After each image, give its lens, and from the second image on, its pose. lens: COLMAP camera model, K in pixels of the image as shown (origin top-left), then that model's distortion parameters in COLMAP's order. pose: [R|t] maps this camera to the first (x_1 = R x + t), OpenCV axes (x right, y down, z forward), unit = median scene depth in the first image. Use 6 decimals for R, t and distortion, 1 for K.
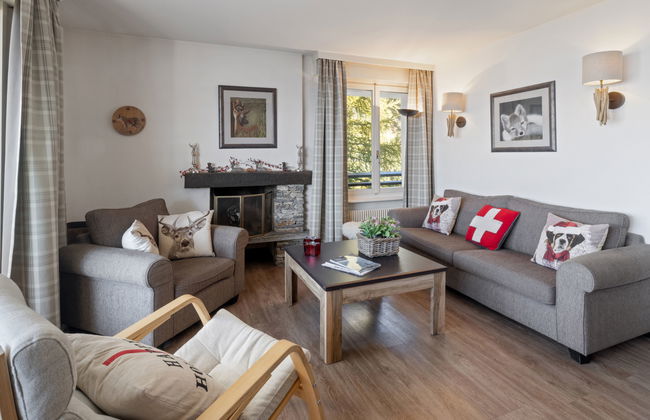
lens RADIAL K [[321.7, 0, 308.0], [0, 321.7, 152.9], [0, 0, 1]] dist [-0.001371, -0.000185]
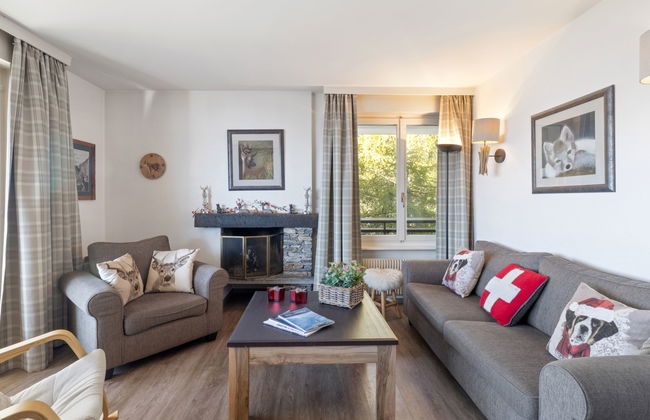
lens RADIAL K [[302.5, 0, 311.7], [0, 302.5, 202.0], [0, 0, 1]] dist [-0.000991, -0.000339]
pose [[0.944550, 0.008326, -0.328262, 0.319690], [-0.003451, 0.999875, 0.015433, 0.008054], [0.328349, -0.013444, 0.944461, 0.167550]]
